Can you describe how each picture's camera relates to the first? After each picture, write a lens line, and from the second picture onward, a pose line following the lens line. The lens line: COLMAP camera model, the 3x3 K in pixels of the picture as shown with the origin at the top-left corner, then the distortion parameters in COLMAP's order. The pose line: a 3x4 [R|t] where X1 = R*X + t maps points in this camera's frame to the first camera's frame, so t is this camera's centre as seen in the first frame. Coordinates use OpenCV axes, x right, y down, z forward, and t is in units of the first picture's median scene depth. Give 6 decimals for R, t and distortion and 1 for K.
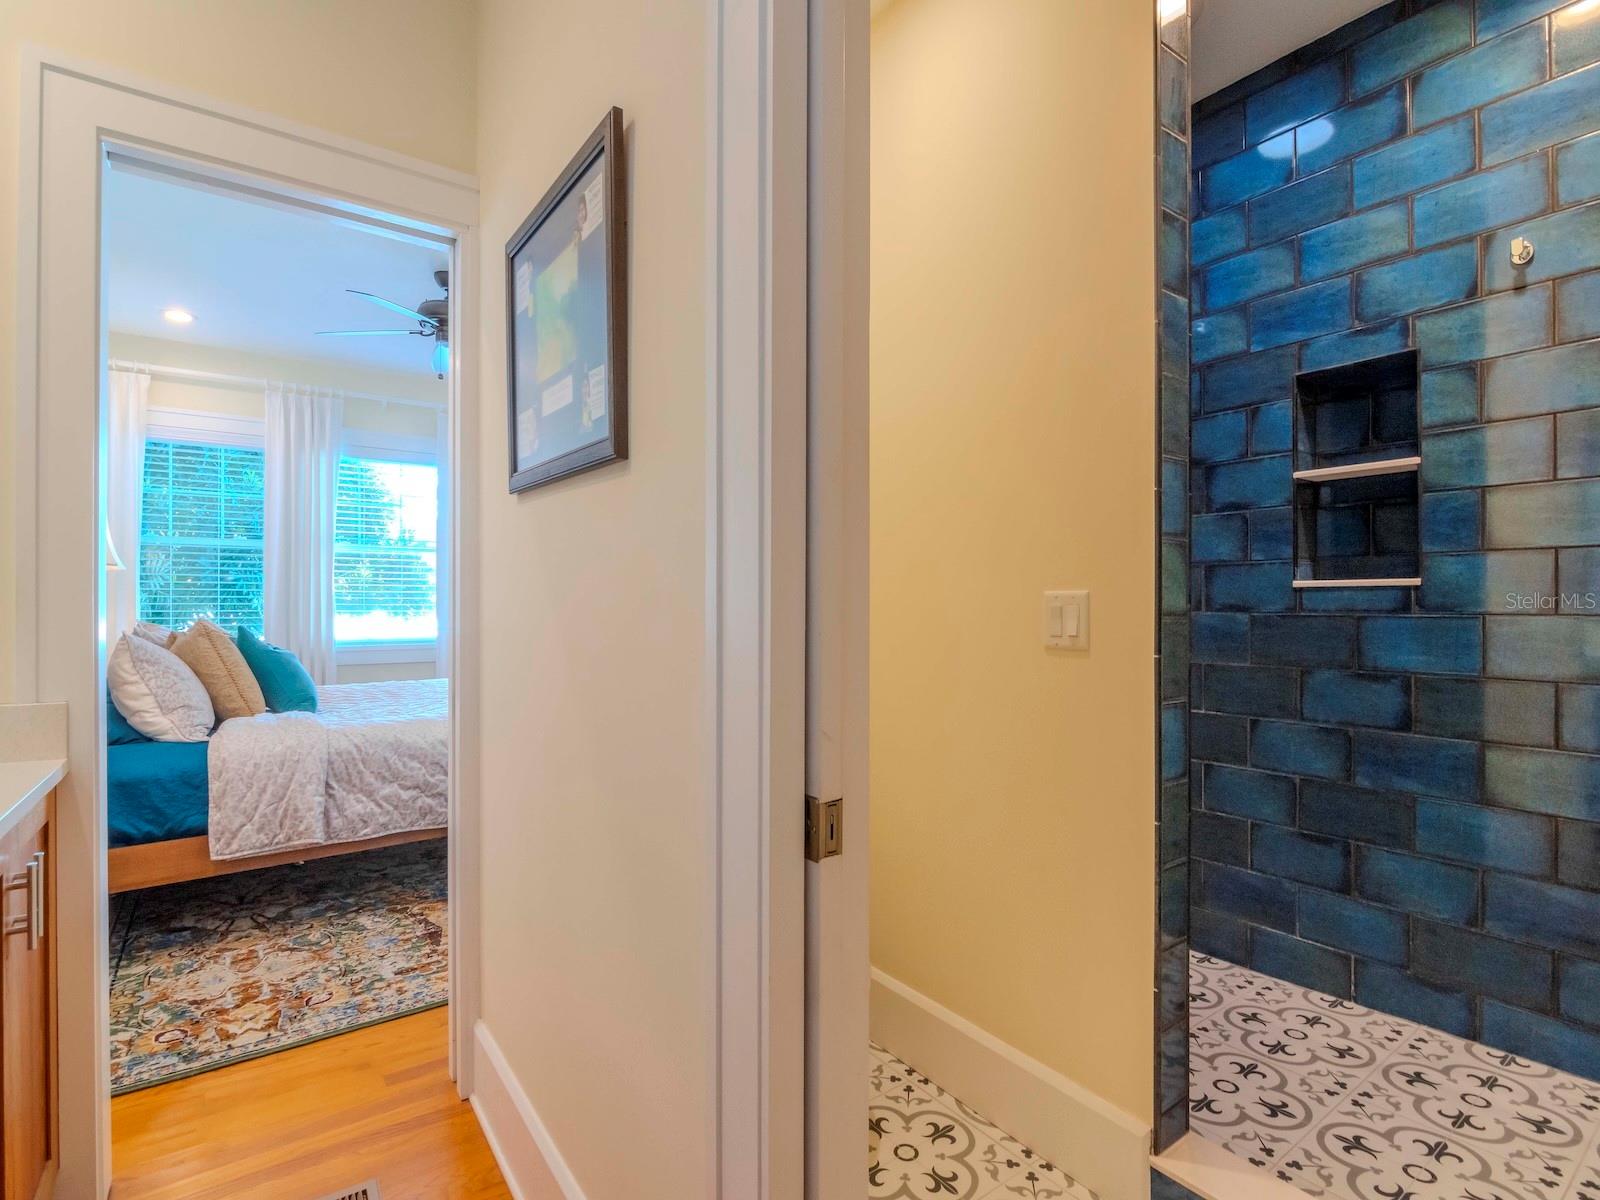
lens RADIAL K [[788.3, 0, 809.0], [0, 788.3, 604.4], [0, 0, 1]] dist [-0.005463, -0.005193]
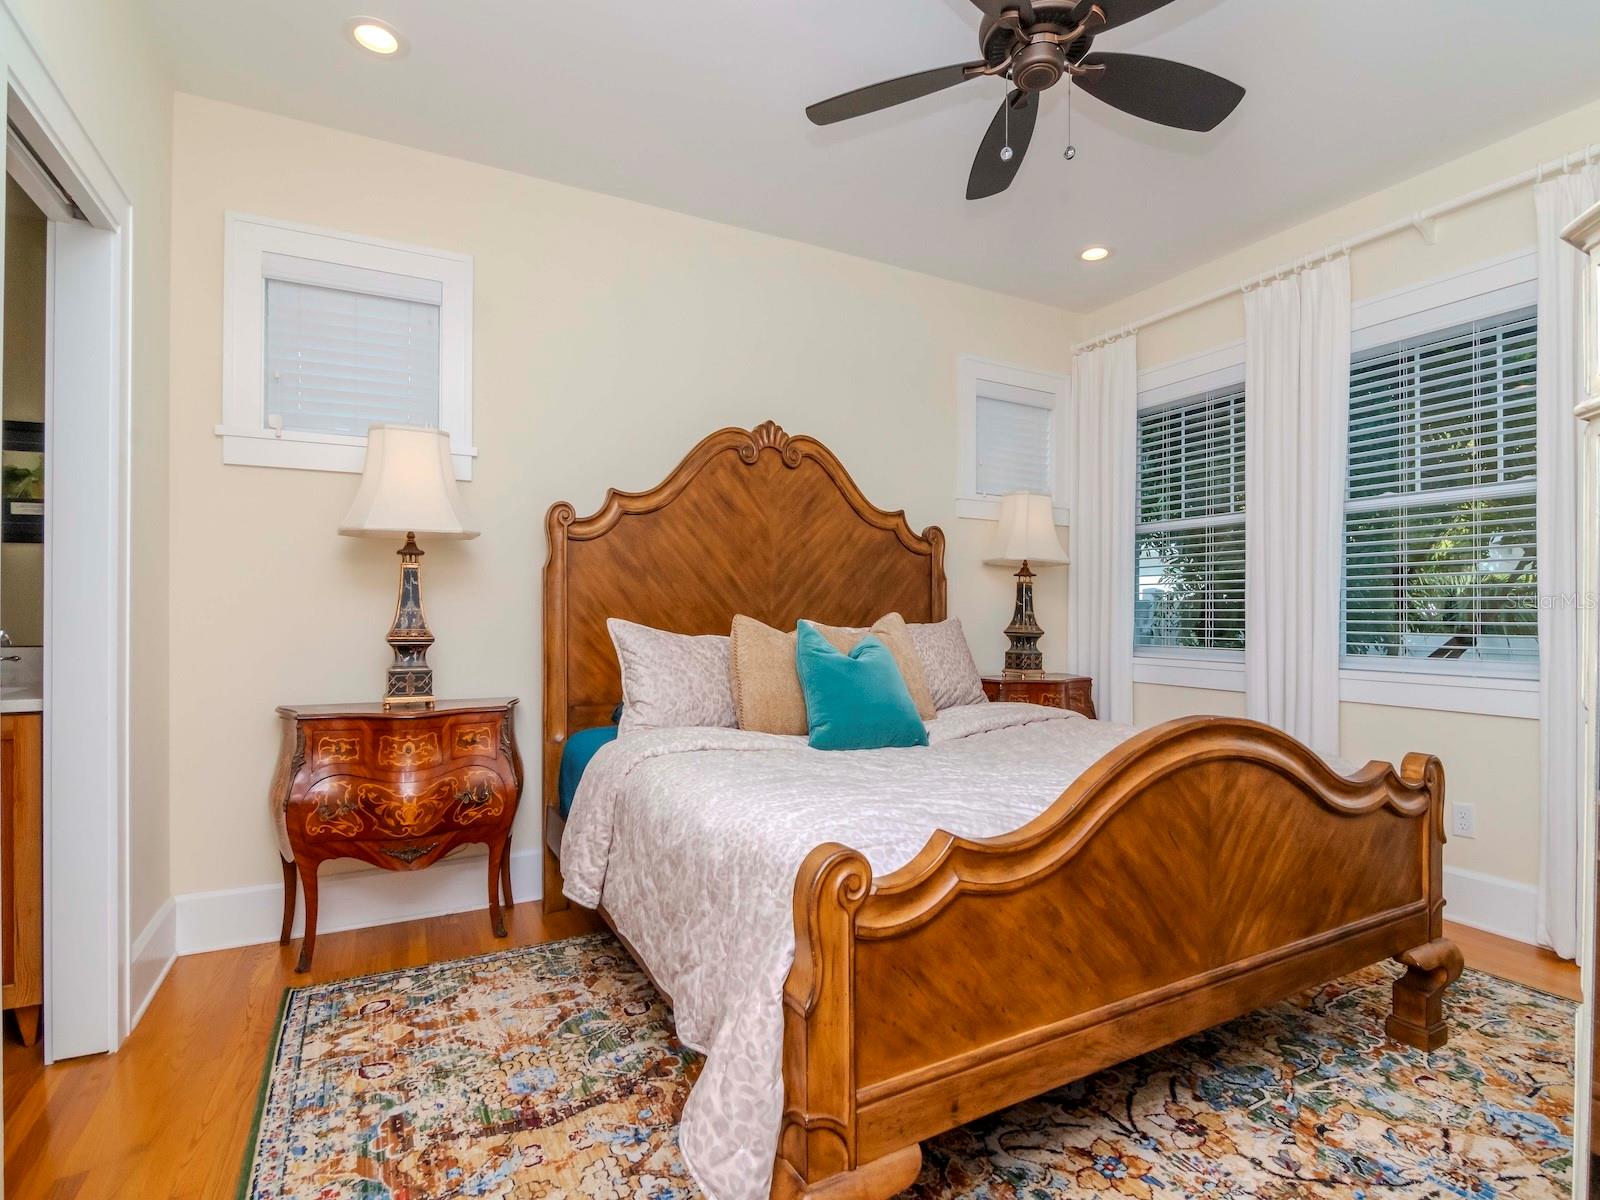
lens RADIAL K [[788.3, 0, 809.0], [0, 788.3, 604.4], [0, 0, 1]] dist [-0.005463, -0.005193]
pose [[-0.142290, -0.009433, -0.989780, 0.097274], [-0.008201, 0.999932, -0.008351, 0.022328], [0.989791, 0.006929, -0.142358, 1.319148]]
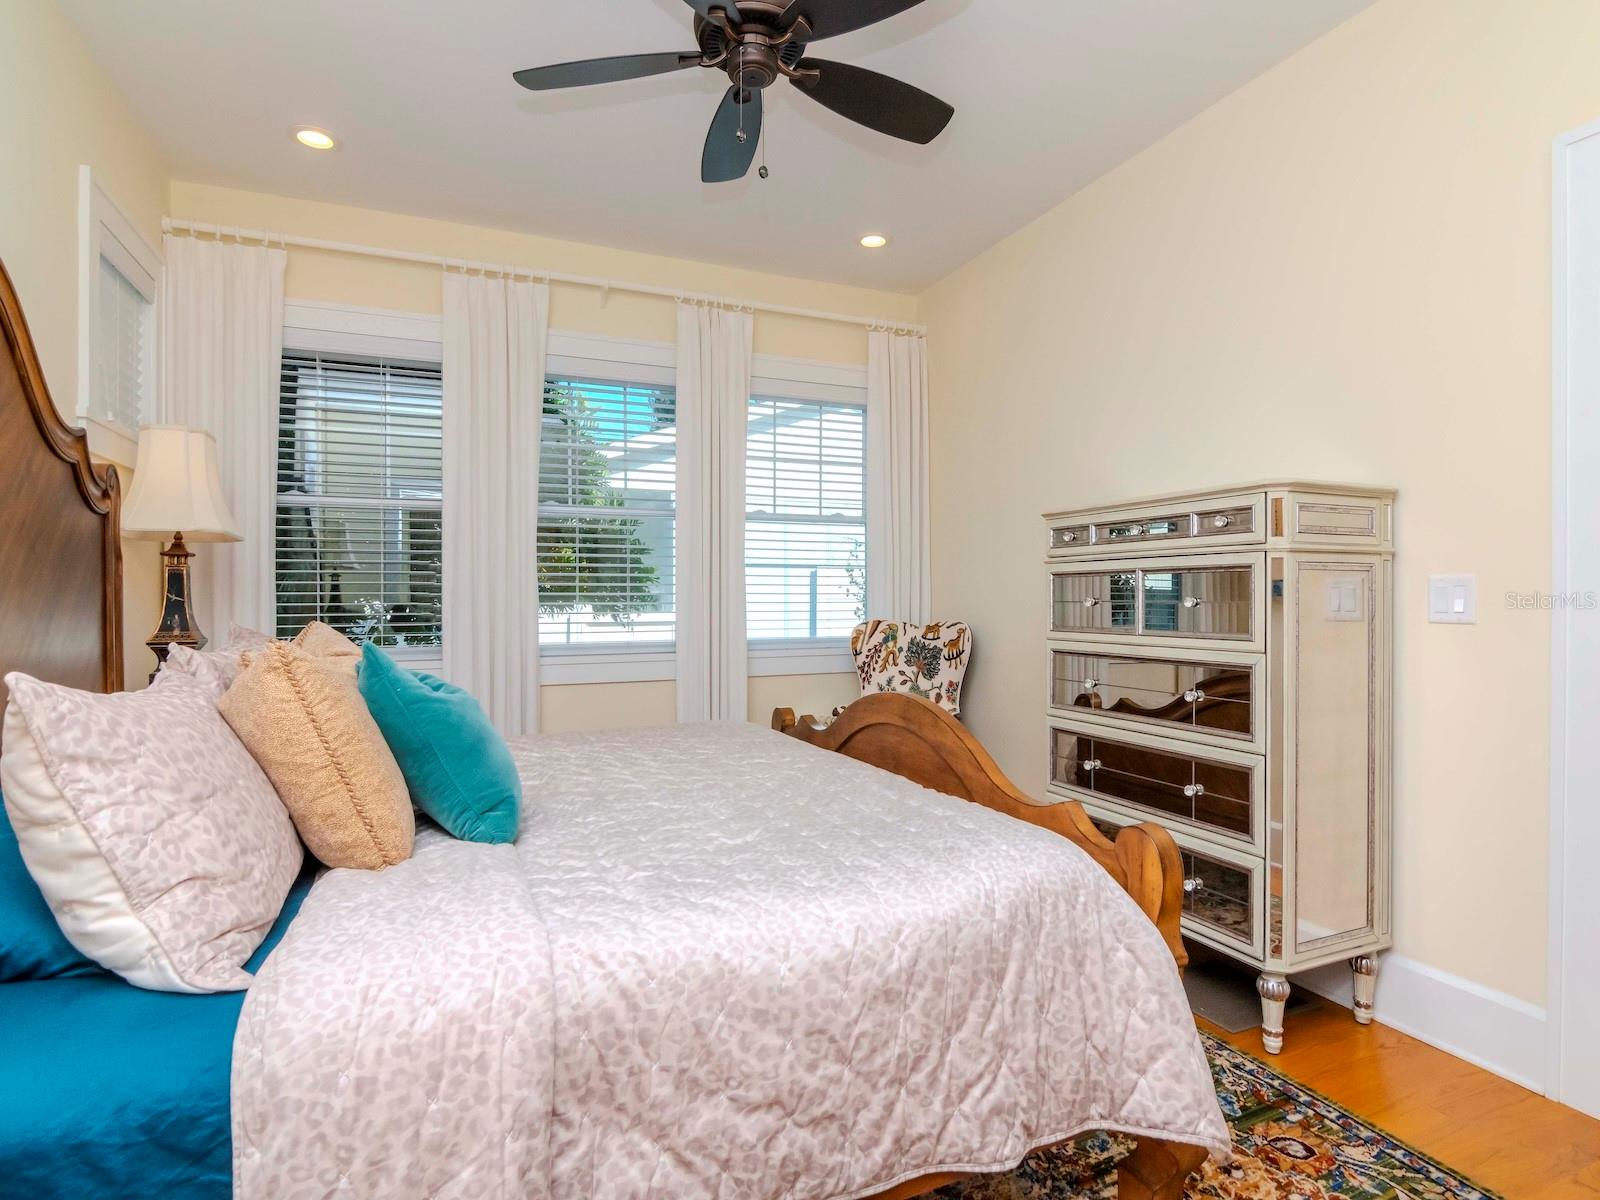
lens RADIAL K [[843.1, 0, 800.0], [0, 843.1, 600.0], [0, 0, 1]] dist [-0.019267, 0.000630]
pose [[0.975376, 0.003724, -0.220519, -0.440318], [-0.002299, 0.999975, 0.006720, -0.001271], [0.220538, -0.006047, 0.975360, 0.686805]]
